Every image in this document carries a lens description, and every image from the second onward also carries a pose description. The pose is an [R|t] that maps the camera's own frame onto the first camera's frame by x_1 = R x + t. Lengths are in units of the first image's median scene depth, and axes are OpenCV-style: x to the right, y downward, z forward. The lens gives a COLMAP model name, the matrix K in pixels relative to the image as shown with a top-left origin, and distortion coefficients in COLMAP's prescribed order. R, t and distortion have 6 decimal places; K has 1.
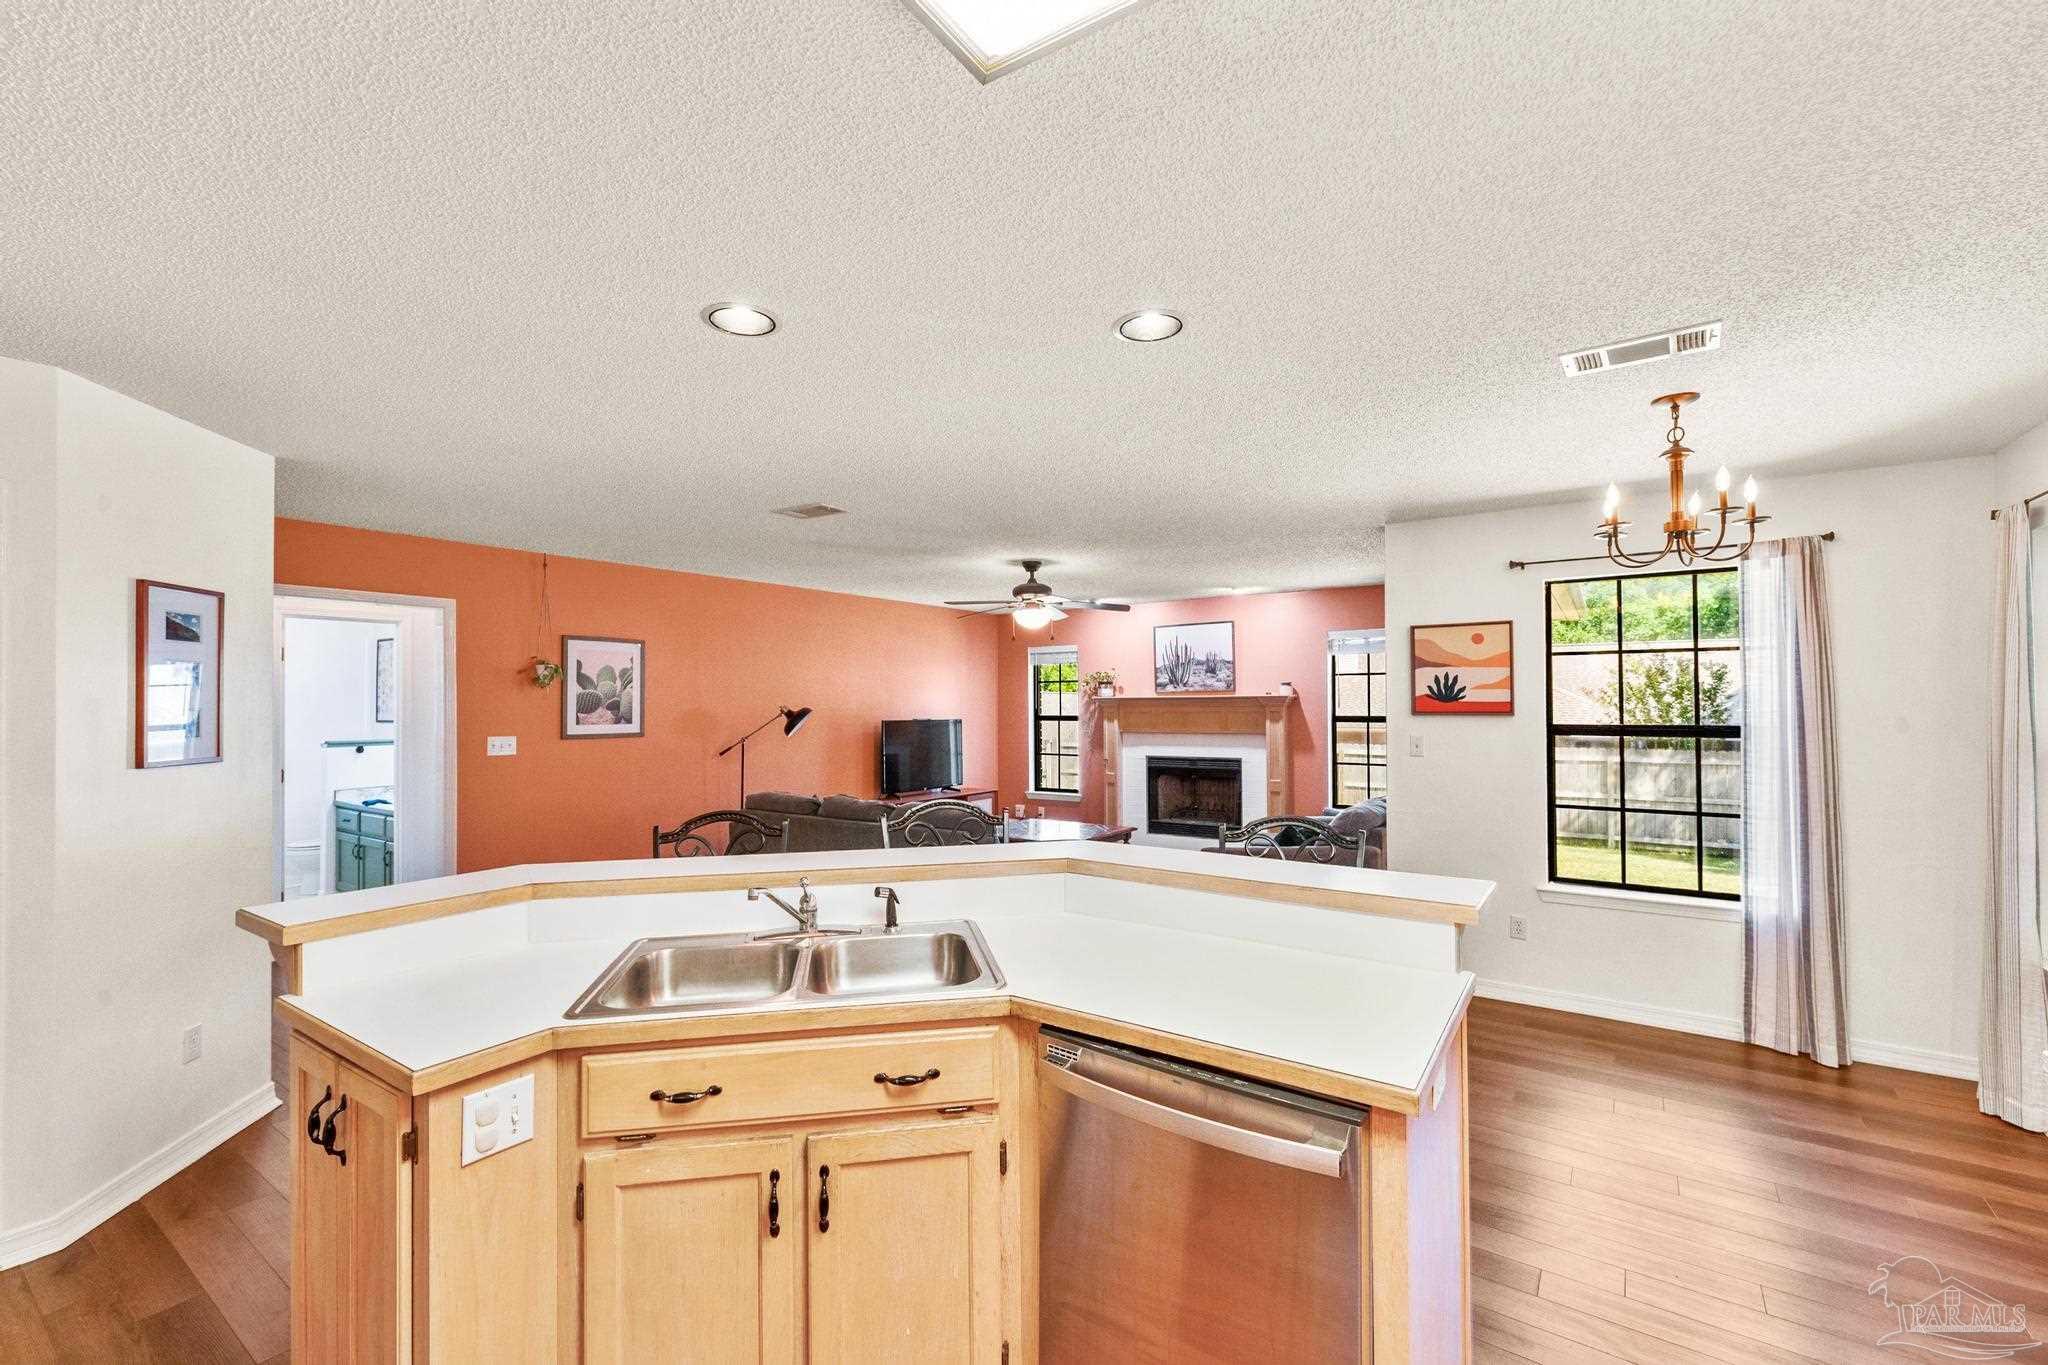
lens RADIAL K [[863.5, 0, 1020.9], [0, 863.5, 698.1], [0, 0, 1]] dist [0.002115, -0.000018]
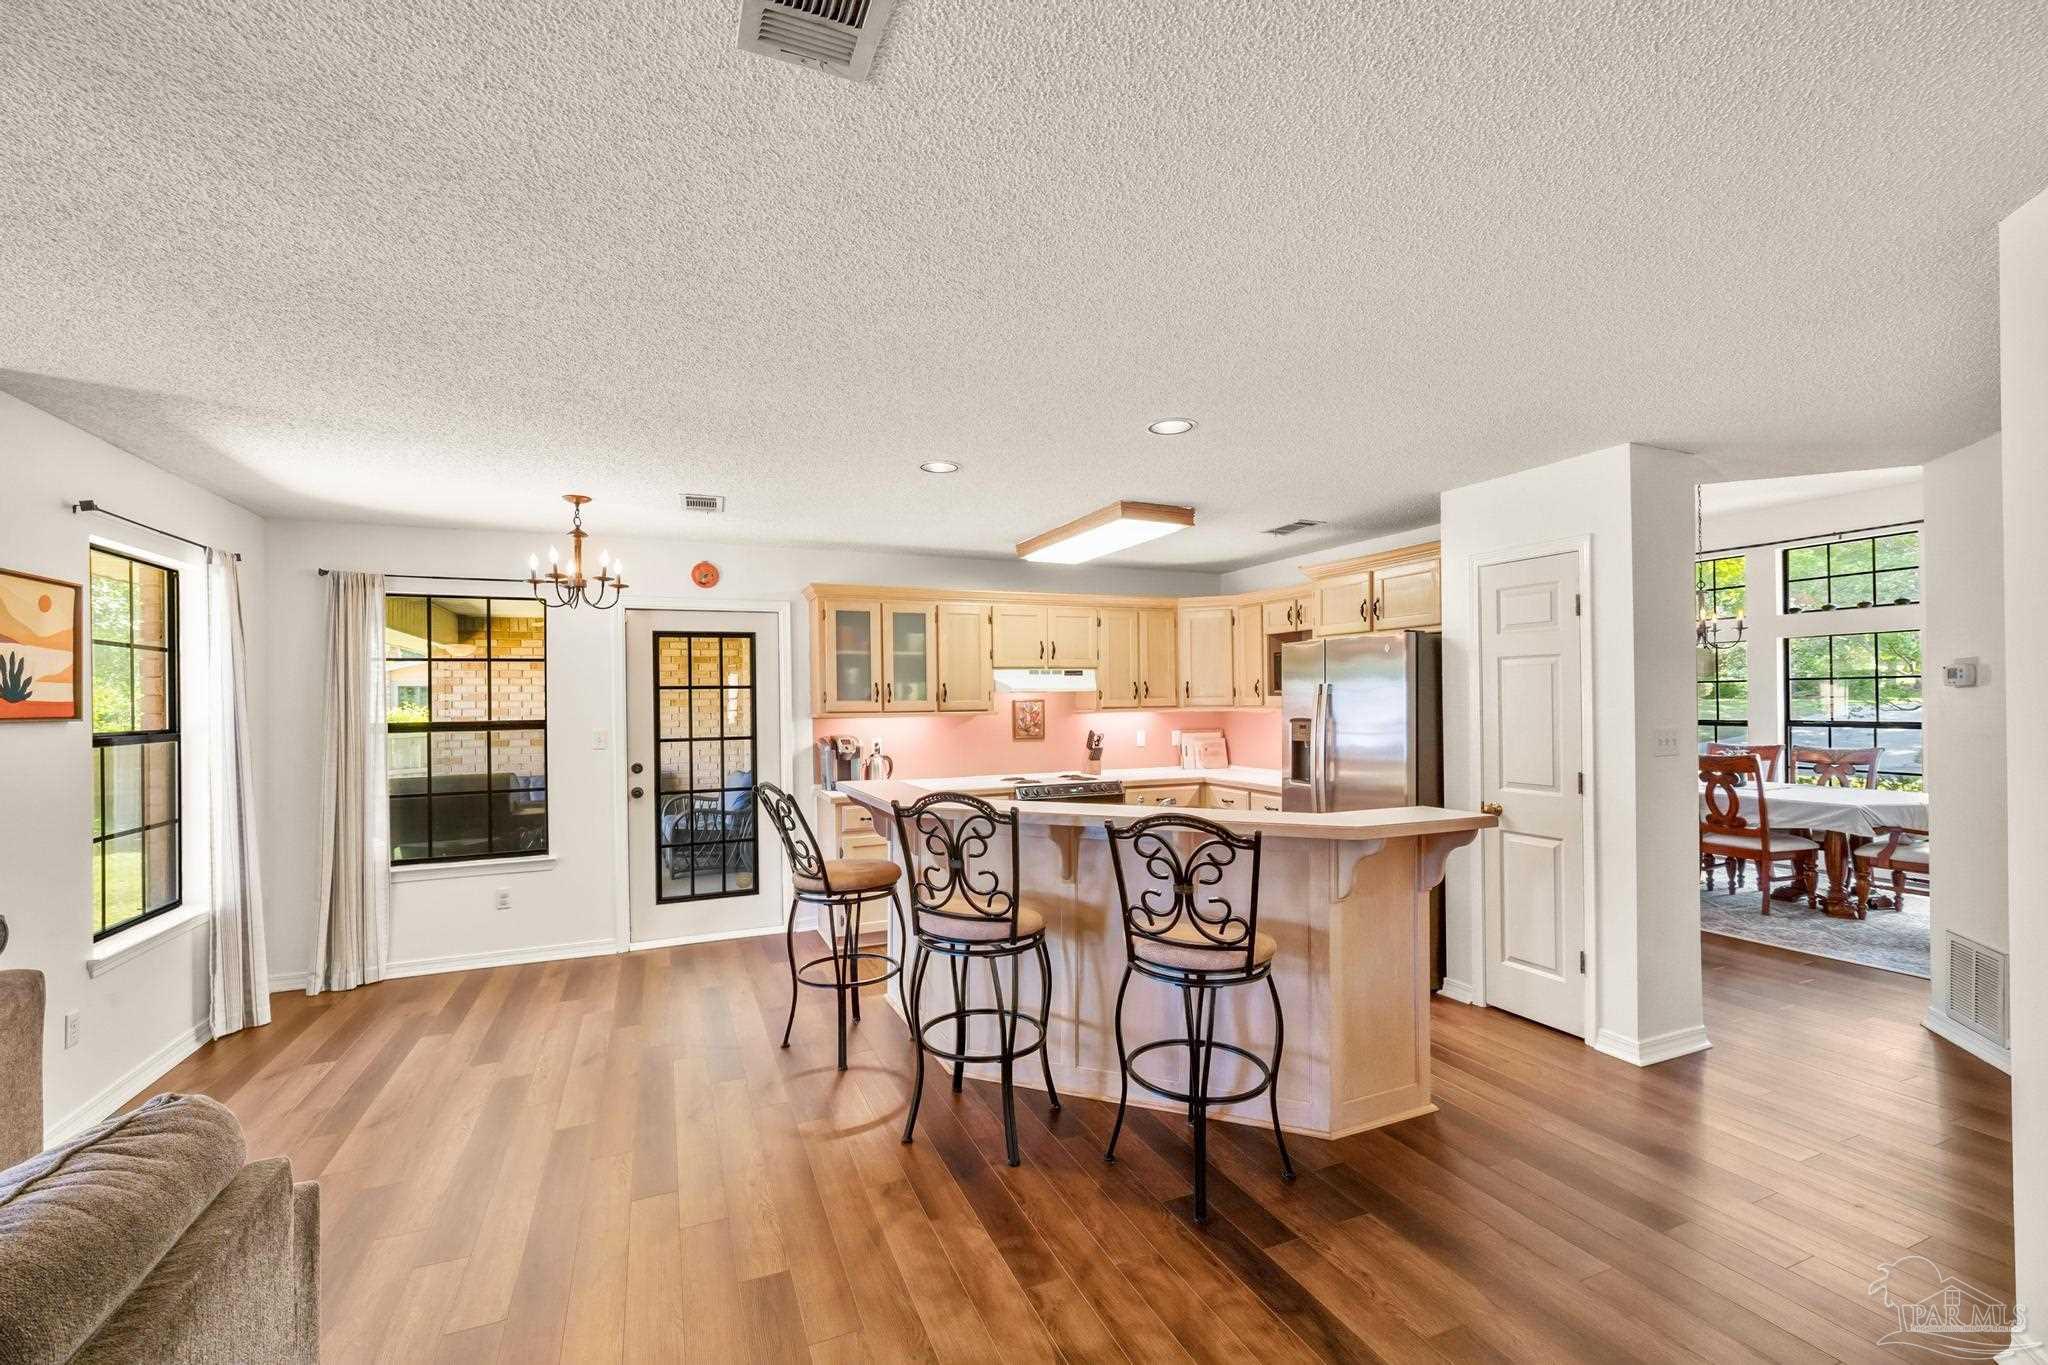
lens RADIAL K [[863.5, 0, 1022.9], [0, 863.5, 692.8], [0, 0, 1]] dist [0.002115, -0.000018]
pose [[-0.848171, 0.019643, 0.529359, -0.430420], [0.013126, 0.999785, -0.016068, 0.017812], [-0.529561, -0.006680, -0.848246, 1.155690]]
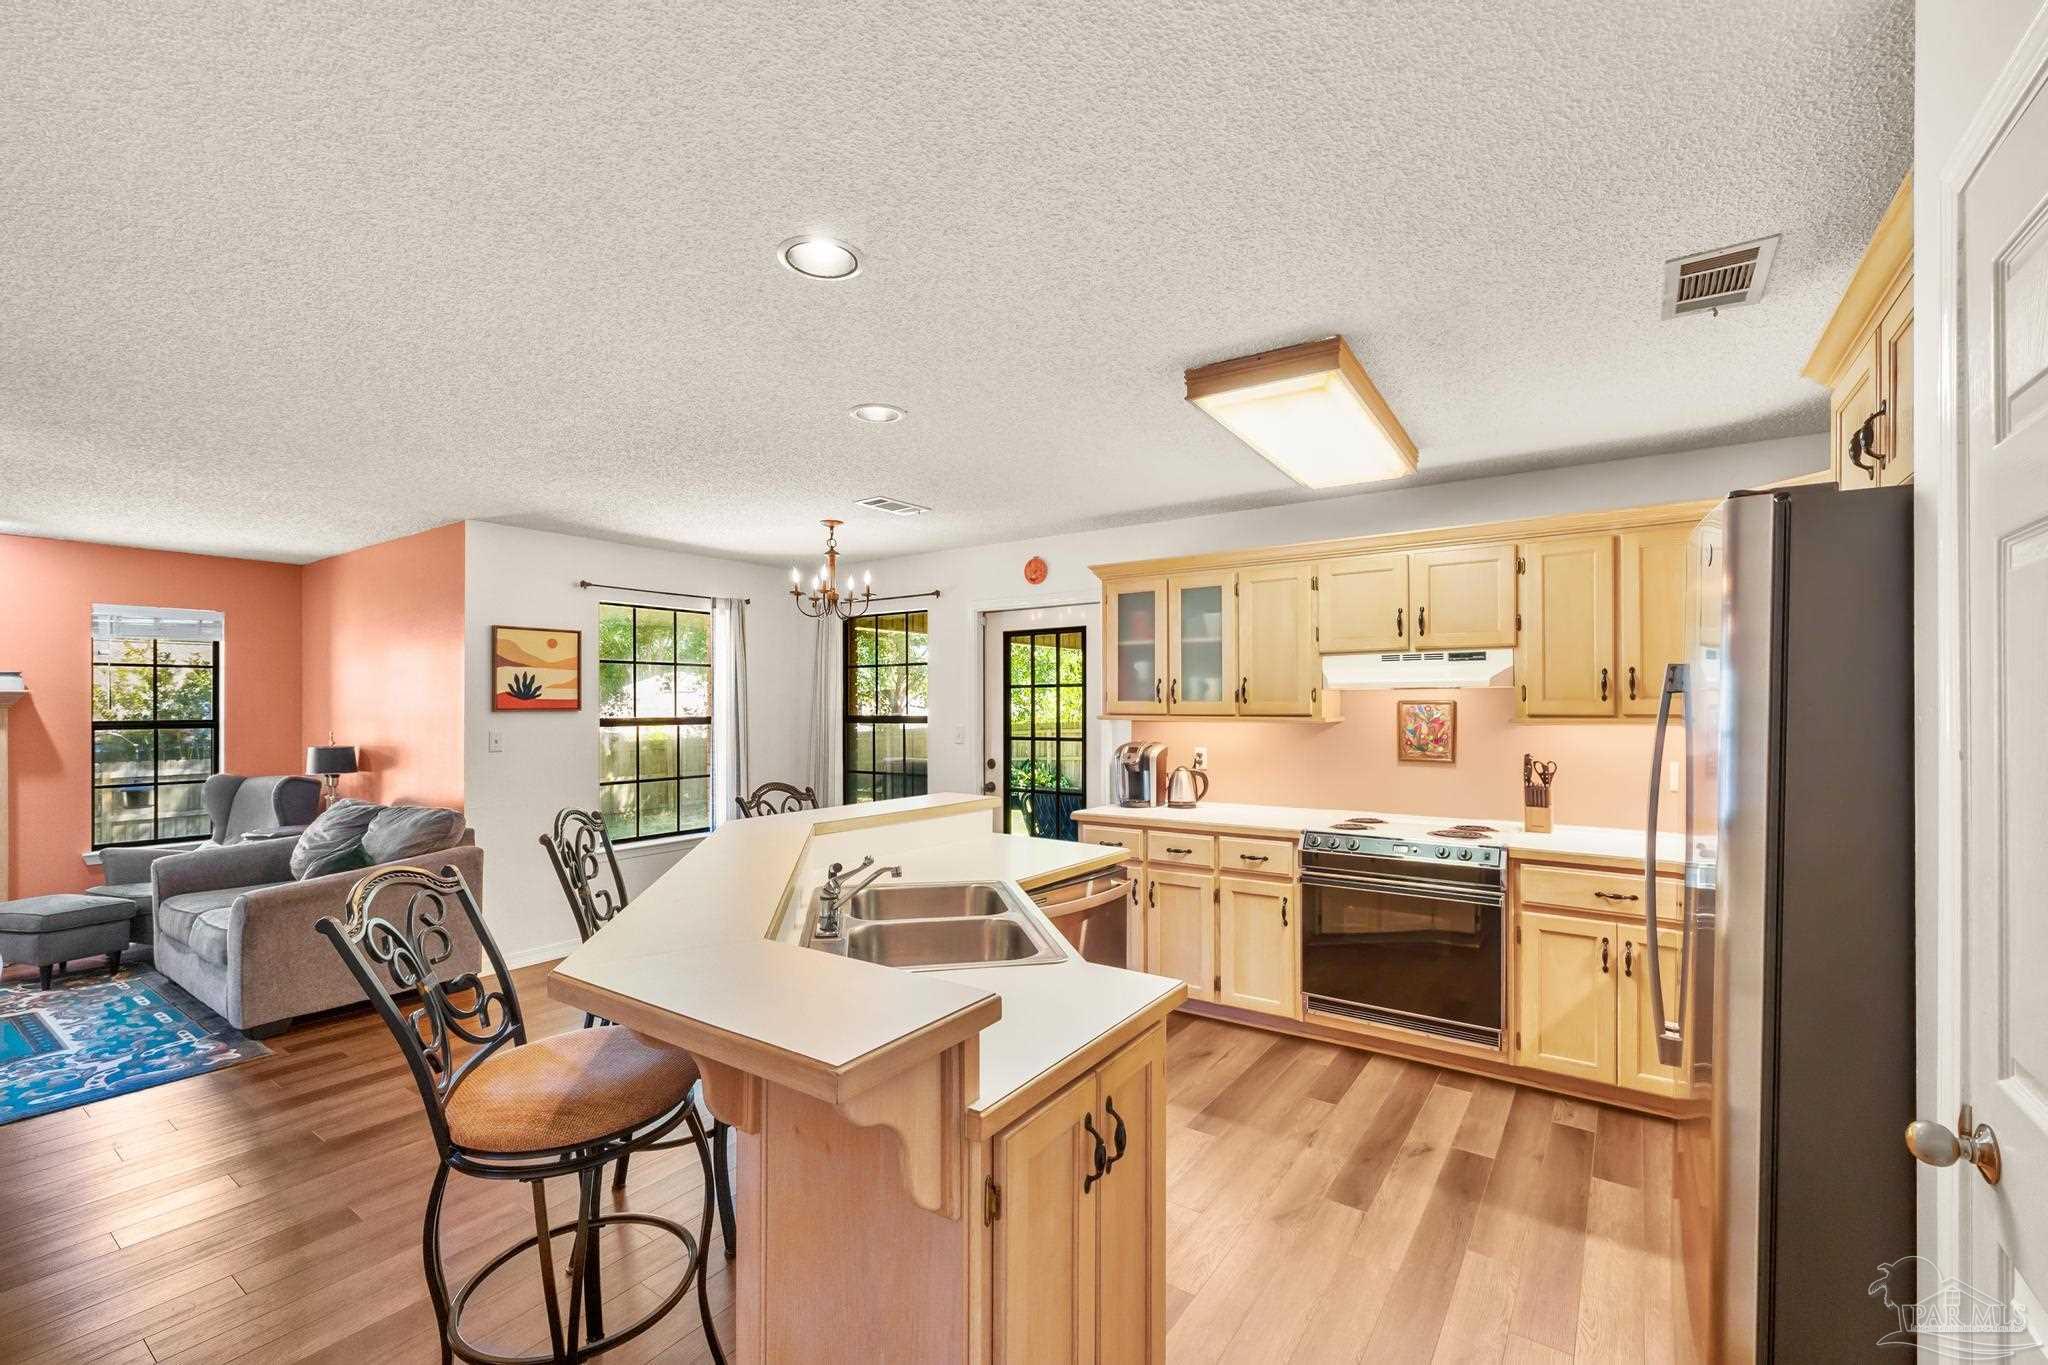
lens RADIAL K [[863.5, 0, 1021.6], [0, 863.5, 697.2], [0, 0, 1]] dist [0.002115, -0.000018]
pose [[0.004615, 0.011582, 0.999922, -0.592648], [-0.000646, 0.999933, -0.011579, 0.014022], [-0.999989, -0.000593, 0.004623, 0.380142]]
